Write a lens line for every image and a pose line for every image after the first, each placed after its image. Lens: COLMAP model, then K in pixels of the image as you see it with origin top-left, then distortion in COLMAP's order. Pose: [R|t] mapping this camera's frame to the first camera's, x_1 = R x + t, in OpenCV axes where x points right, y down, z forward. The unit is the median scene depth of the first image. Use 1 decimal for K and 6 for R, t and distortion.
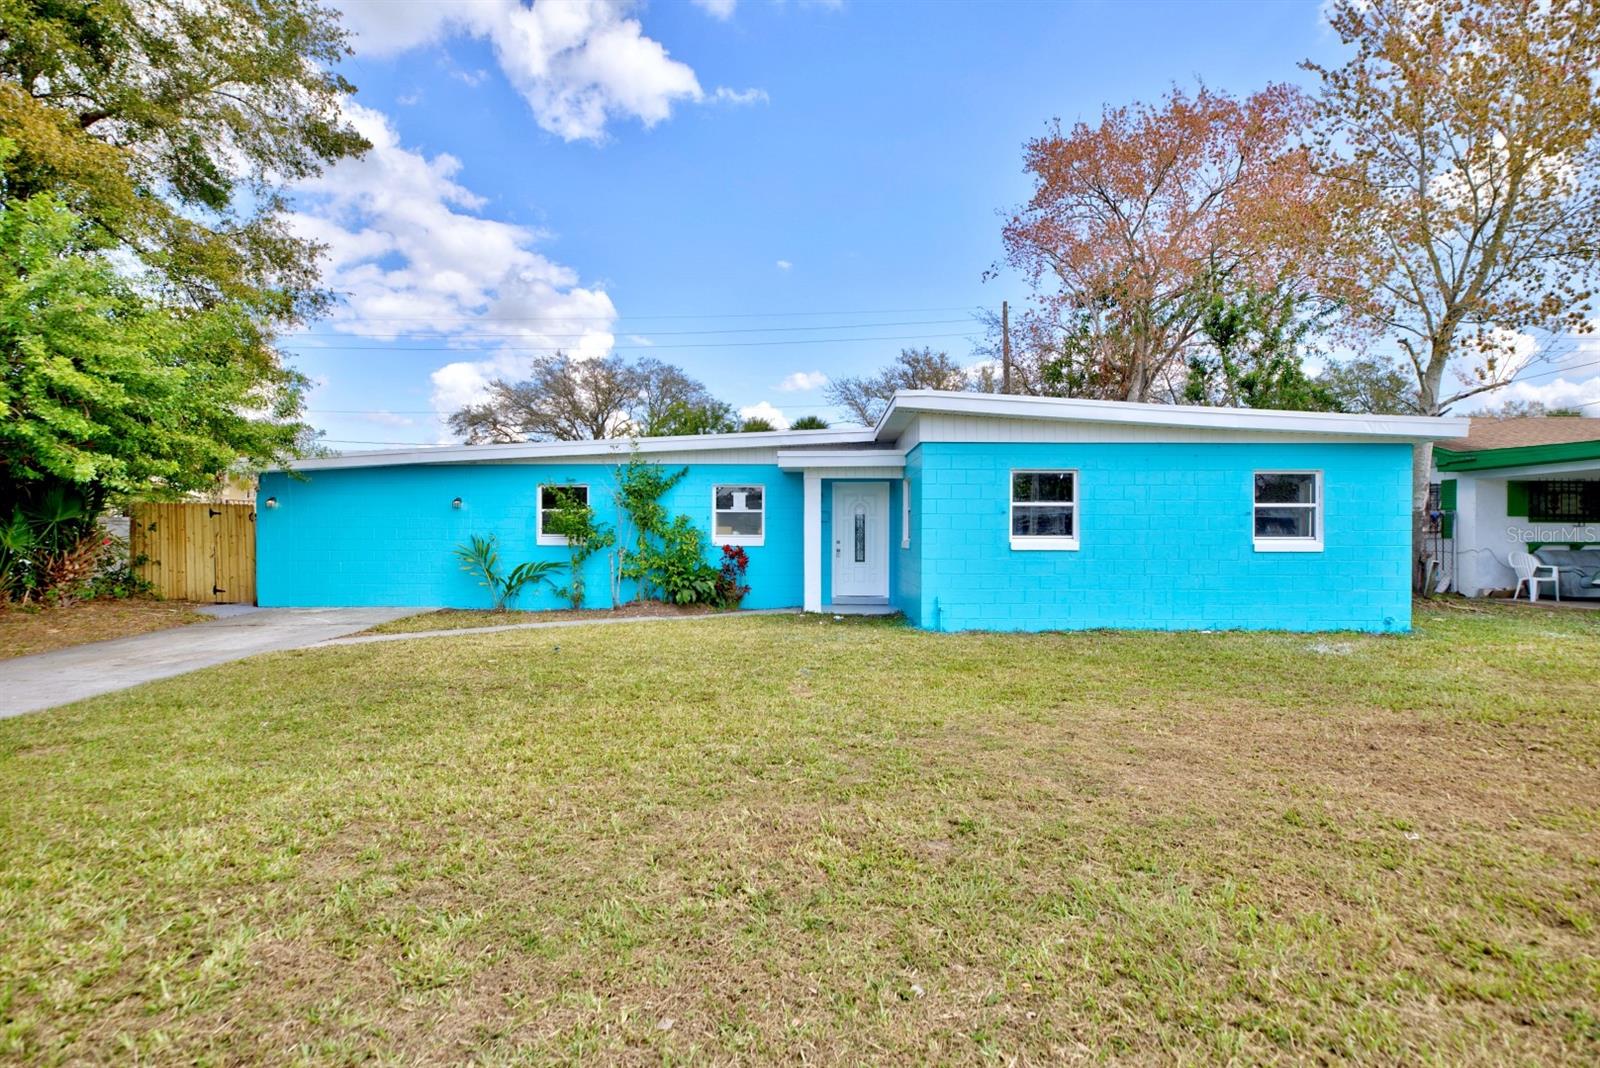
lens RADIAL K [[846.9, 0, 796.1], [0, 846.9, 540.5], [0, 0, 1]] dist [0.018607, 0.000296]
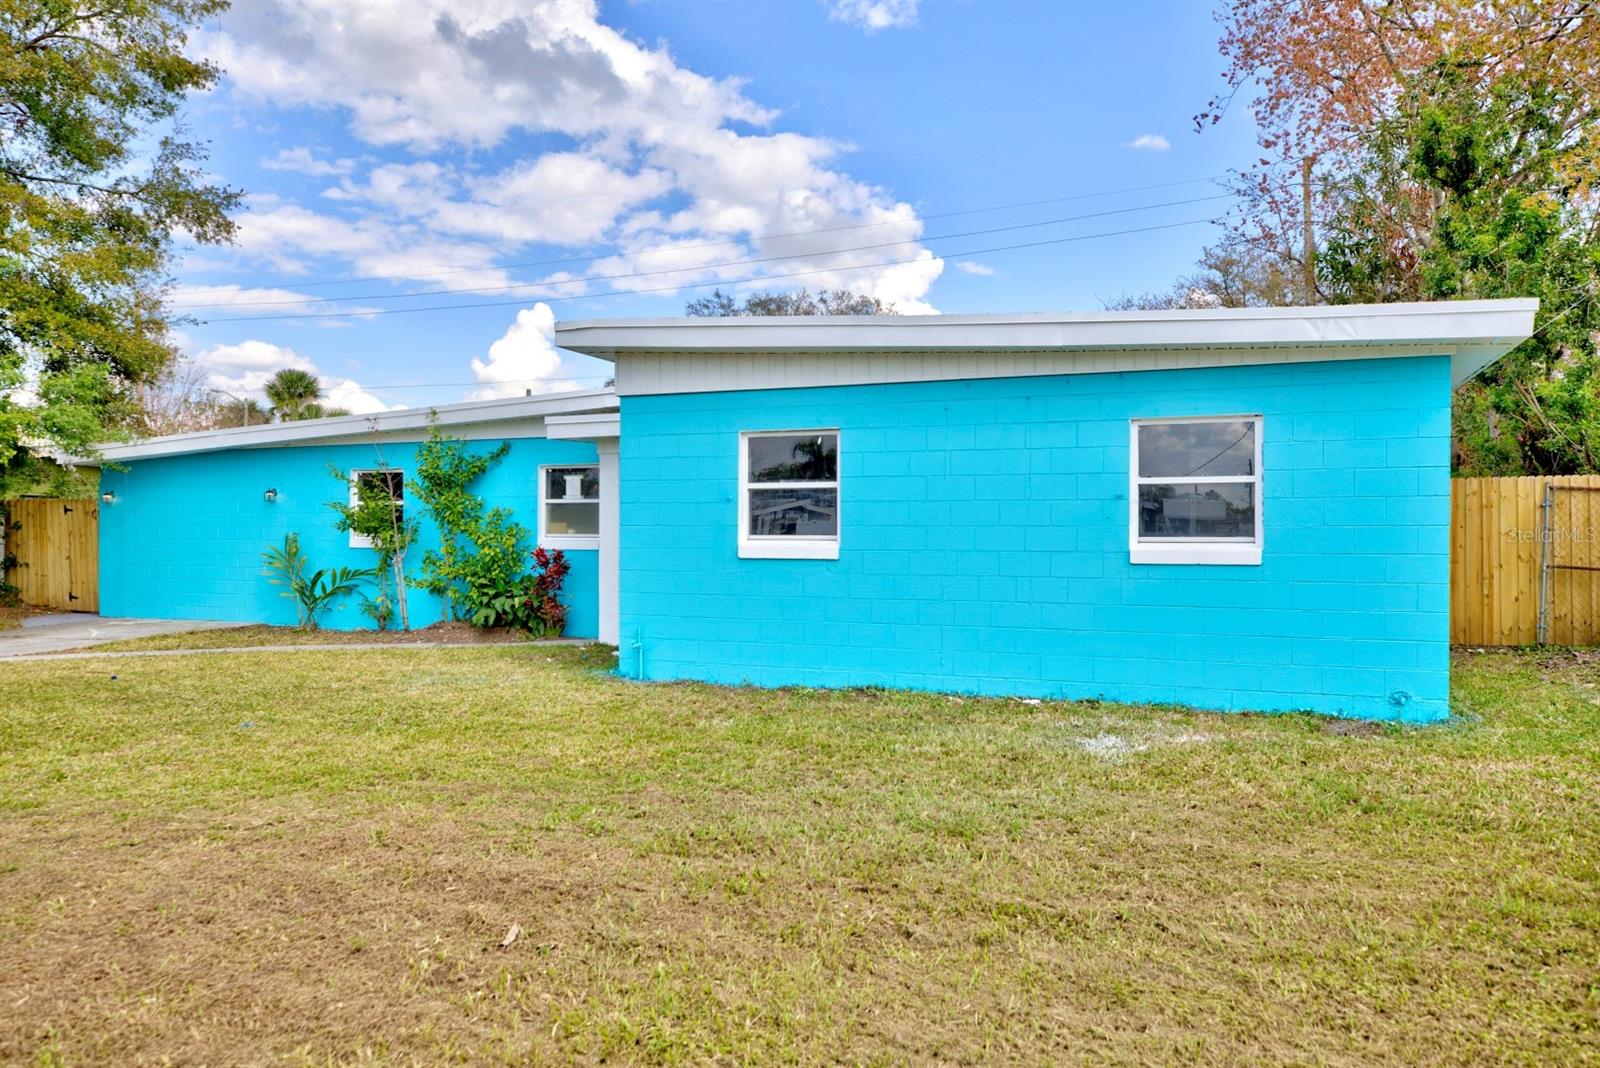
lens RADIAL K [[1127.7, 0, 801.3], [0, 1127.7, 533.3], [0, 0, 1]] dist [0.038552, 0.002481]
pose [[0.932790, -0.001291, -0.360419, 0.465842], [-0.000123, 0.999992, -0.003899, -0.003321], [0.360421, 0.003682, 0.932782, 0.171048]]
